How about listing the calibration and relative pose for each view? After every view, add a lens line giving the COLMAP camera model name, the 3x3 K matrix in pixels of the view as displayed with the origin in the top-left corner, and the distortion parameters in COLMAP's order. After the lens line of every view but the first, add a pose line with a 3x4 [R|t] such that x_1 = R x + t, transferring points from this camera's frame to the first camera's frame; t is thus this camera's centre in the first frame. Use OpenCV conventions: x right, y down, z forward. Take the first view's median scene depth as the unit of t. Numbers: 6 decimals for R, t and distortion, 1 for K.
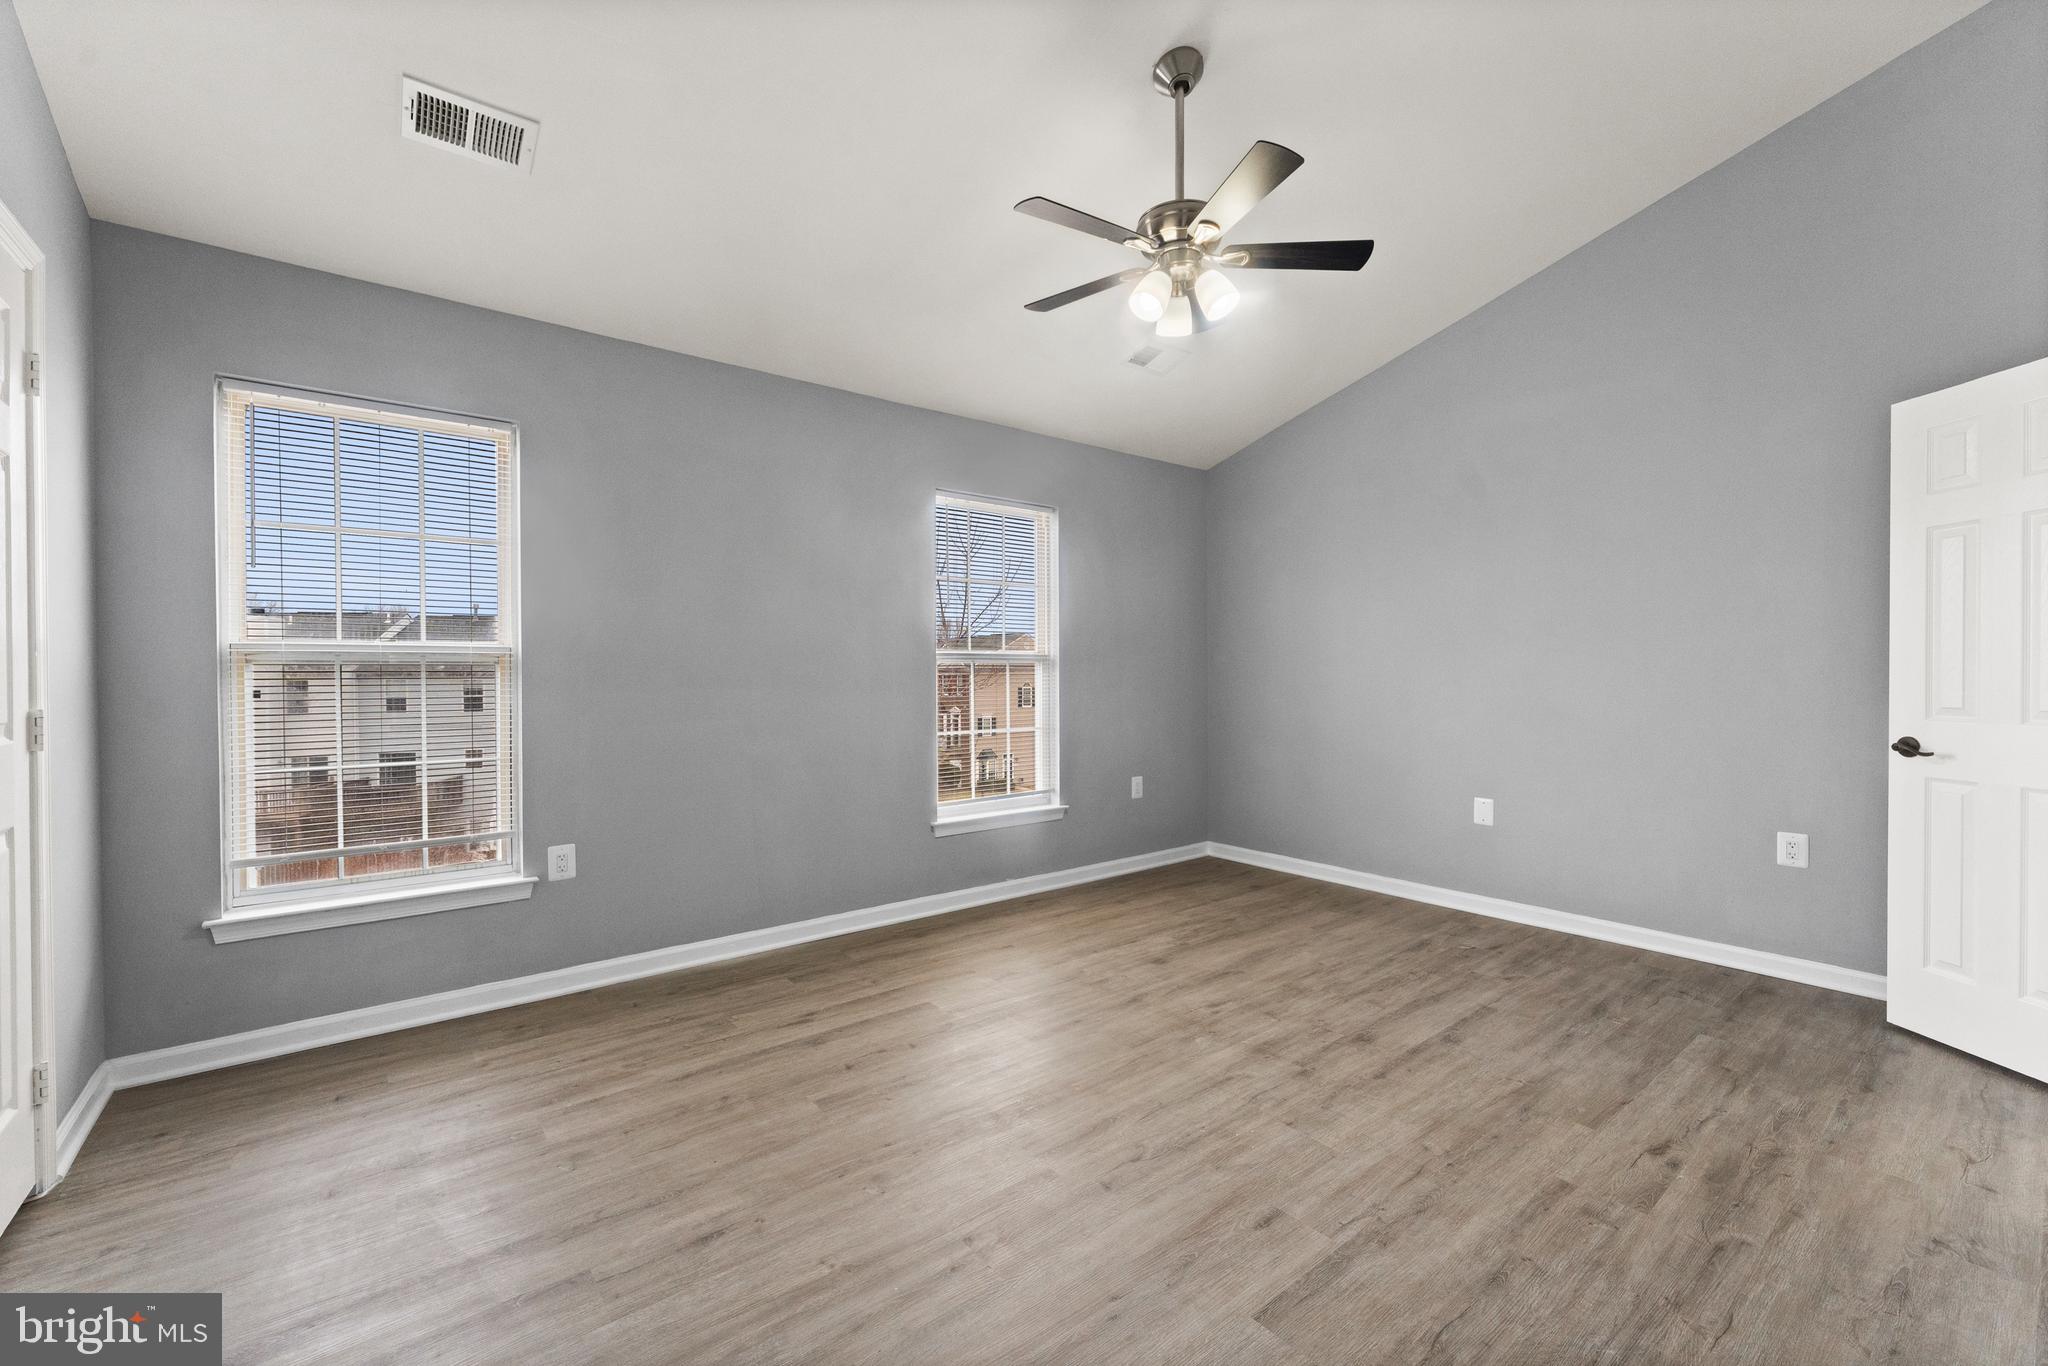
lens RADIAL K [[840.7, 0, 1033.3], [0, 840.7, 675.5], [0, 0, 1]] dist [0.000392, -0.000273]
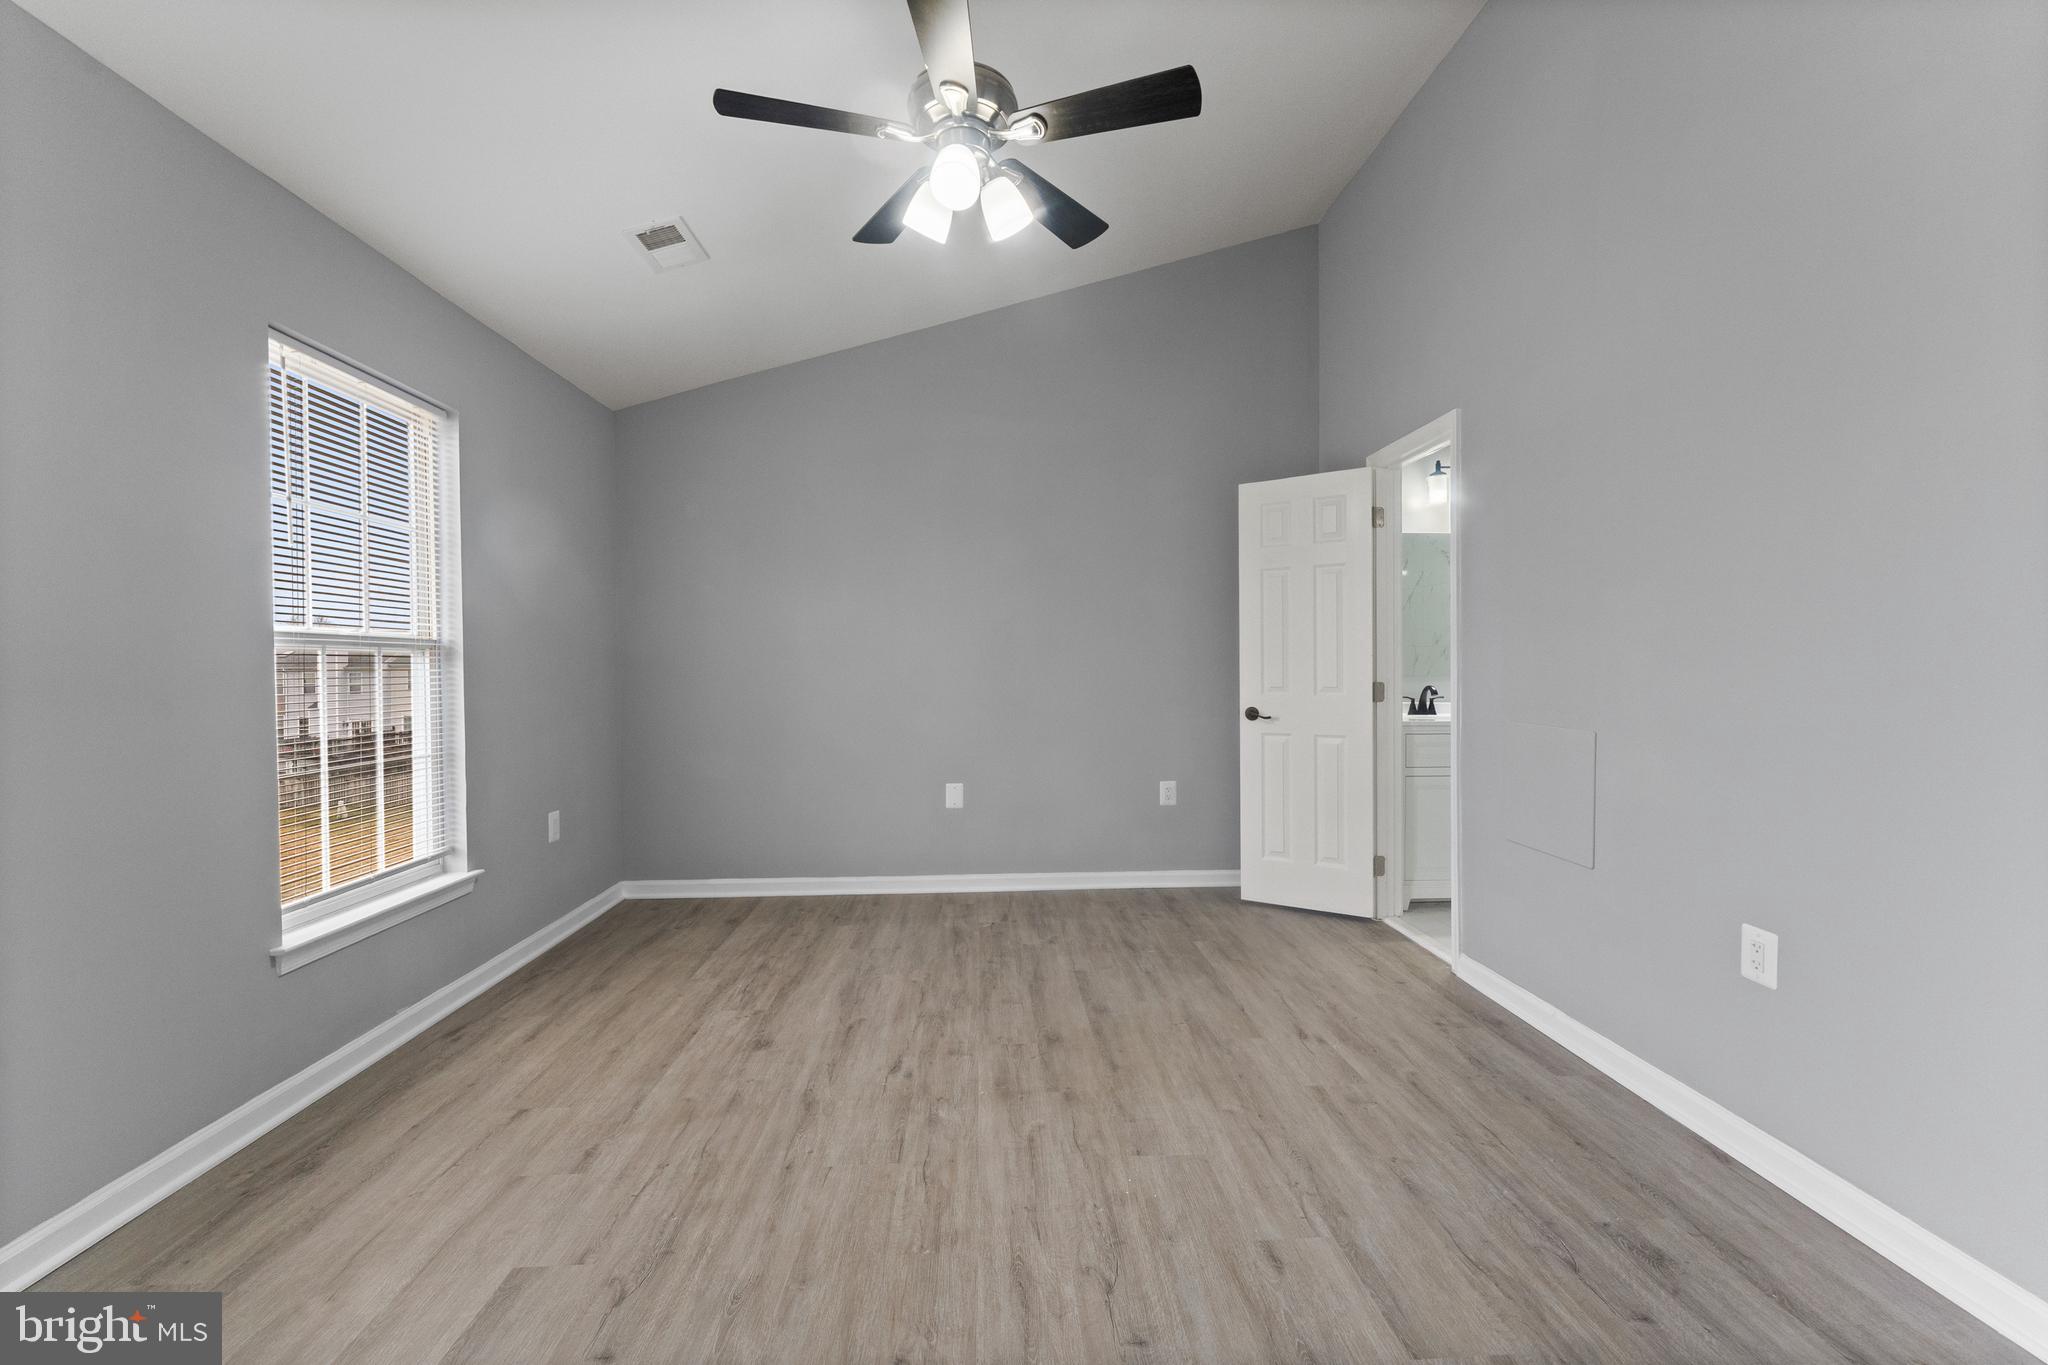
lens RADIAL K [[834.7, 0, 1030.7], [0, 834.7, 670.8], [0, 0, 1]] dist [-0.000997, -0.000342]
pose [[0.581170, -0.006387, 0.813757, -0.399153], [0.008503, 0.999962, 0.001776, 0.002368], [-0.813738, 0.005888, 0.581202, 0.445590]]
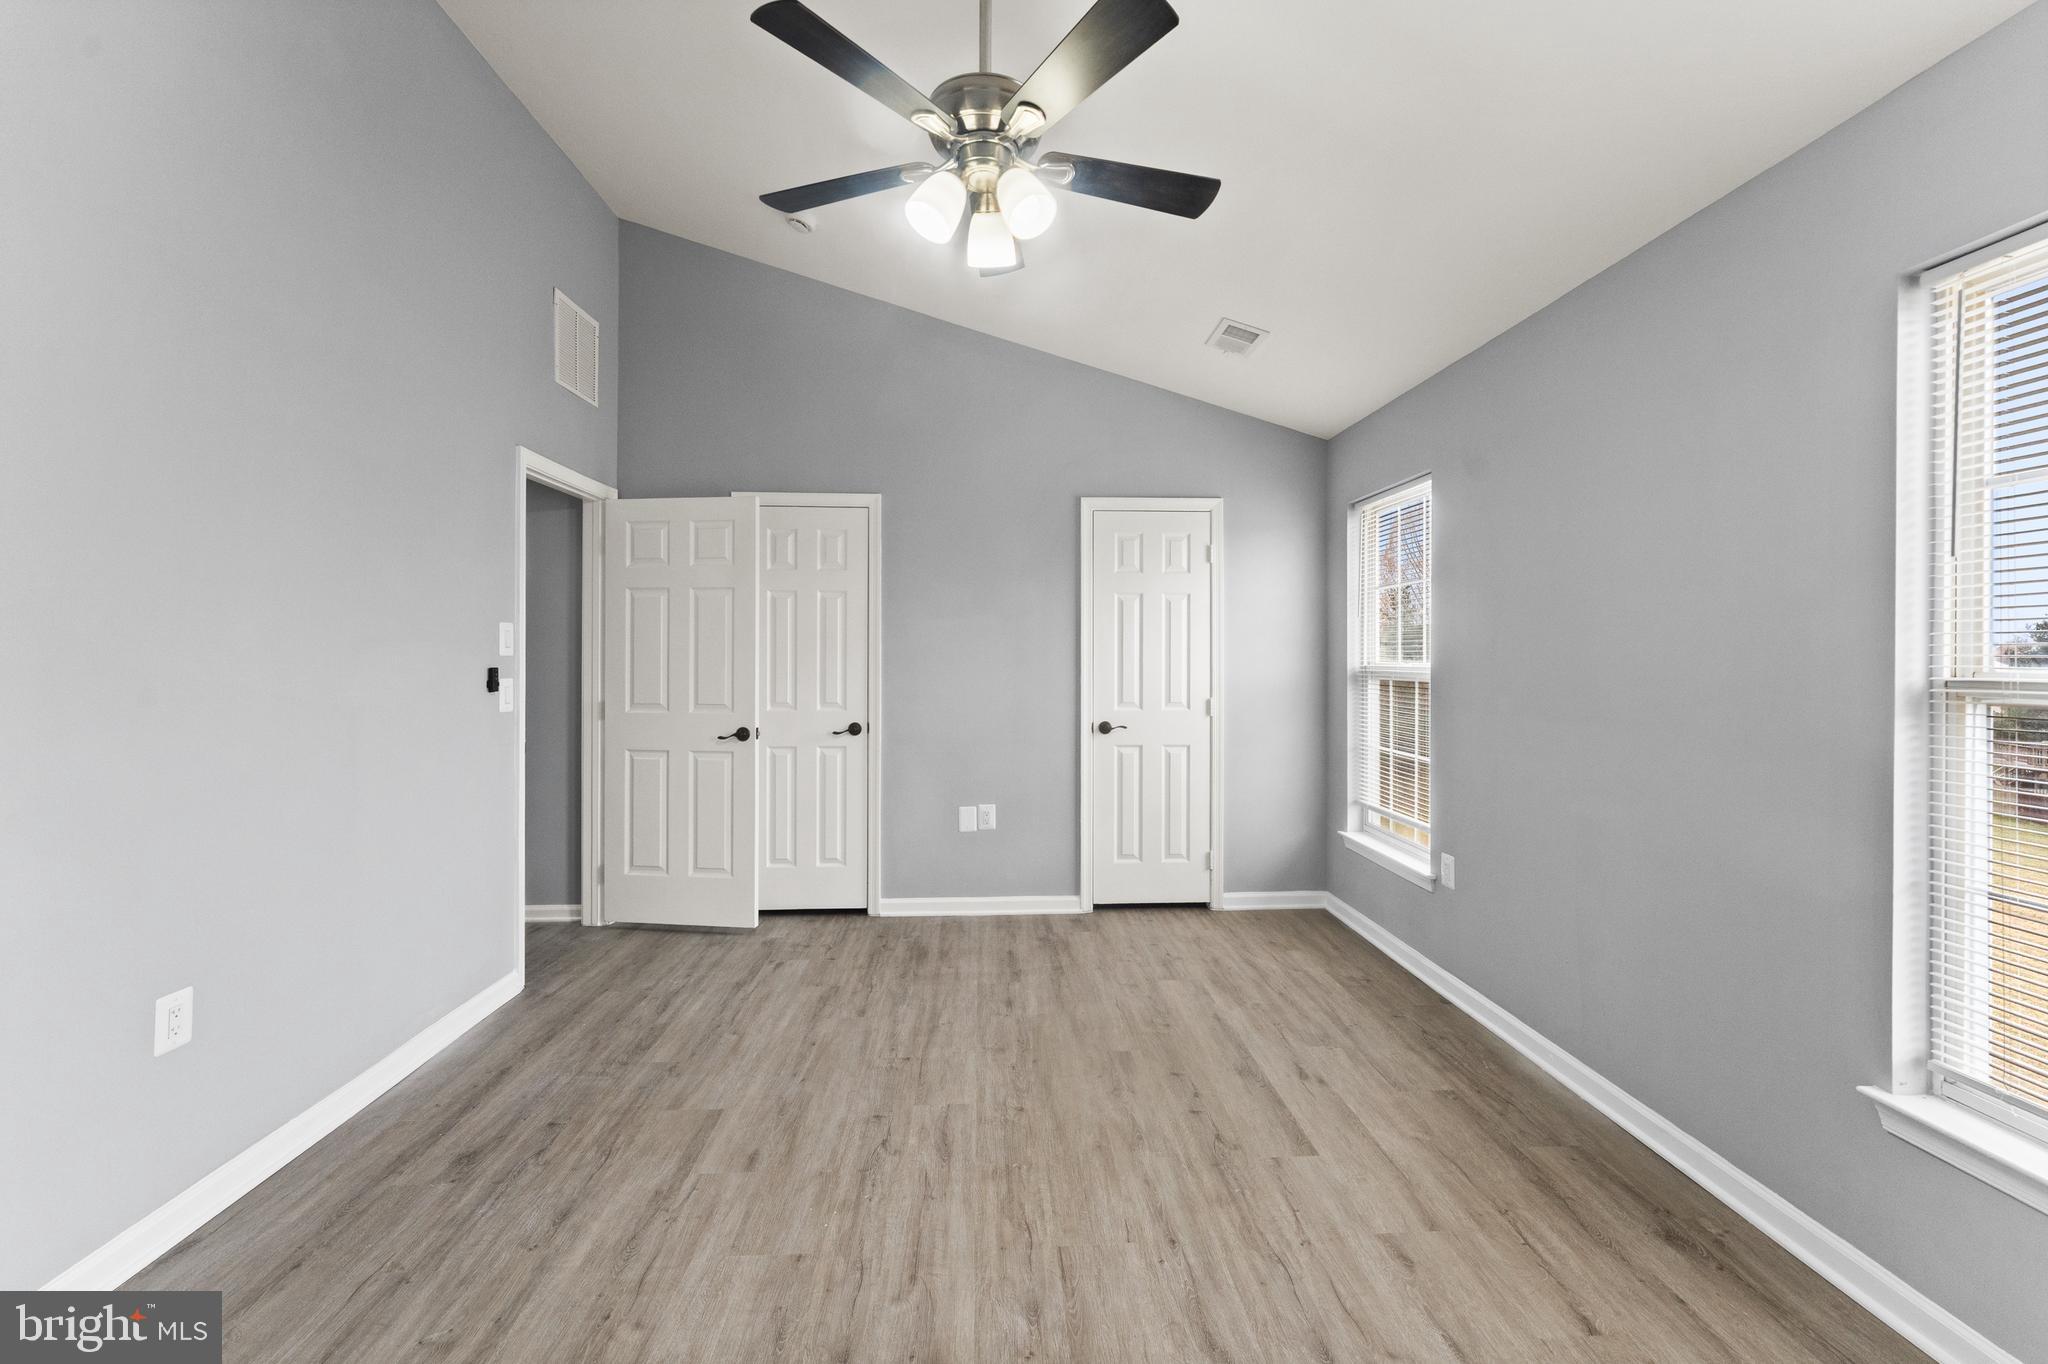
lens RADIAL K [[849.5, 0, 1035.5], [0, 849.5, 648.4], [0, 0, 1]] dist [-0.000498, -0.000068]
pose [[-0.576977, -0.005986, -0.816739, 0.684590], [-0.004032, 0.999982, -0.004481, -0.056828], [0.816751, 0.000708, -0.576990, 1.332144]]
